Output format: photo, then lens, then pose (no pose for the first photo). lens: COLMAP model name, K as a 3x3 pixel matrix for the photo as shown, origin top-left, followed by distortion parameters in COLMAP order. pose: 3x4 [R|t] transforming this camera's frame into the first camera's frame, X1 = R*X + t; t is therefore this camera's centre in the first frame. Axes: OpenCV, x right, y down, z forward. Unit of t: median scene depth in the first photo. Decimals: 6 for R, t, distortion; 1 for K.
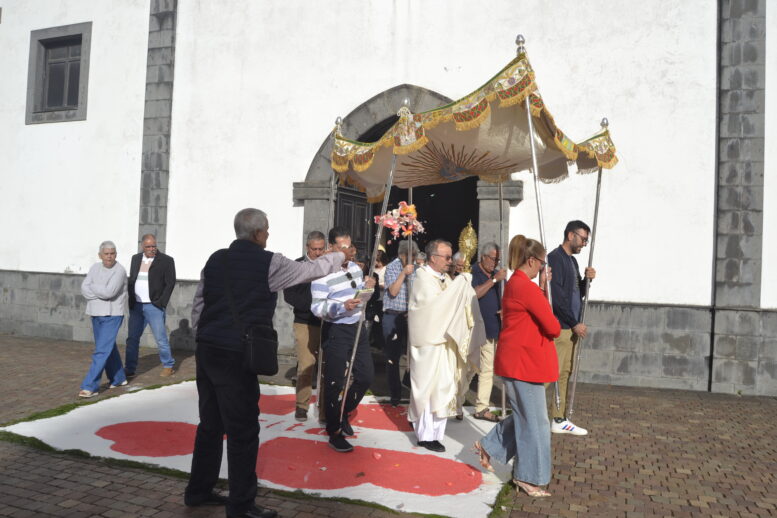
lens RADIAL K [[612.9, 0, 387.1], [0, 612.9, 261.1], [0, 0, 1]] dist [-0.087160, 0.029391]
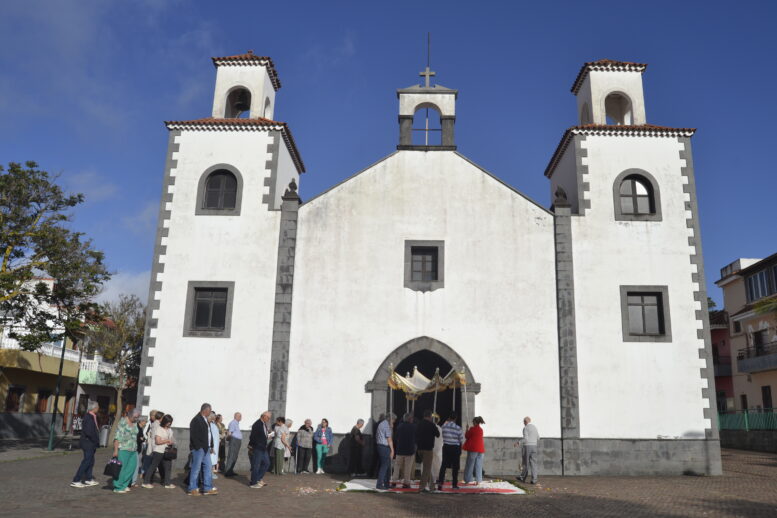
lens RADIAL K [[612.9, 0, 390.6], [0, 612.9, 258.8], [0, 0, 1]] dist [-0.087160, 0.029391]
pose [[0.961957, 0.050751, 0.268444, -0.718799], [0.010797, 0.974764, -0.222976, -0.081689], [-0.272986, 0.217391, 0.937134, -1.108950]]
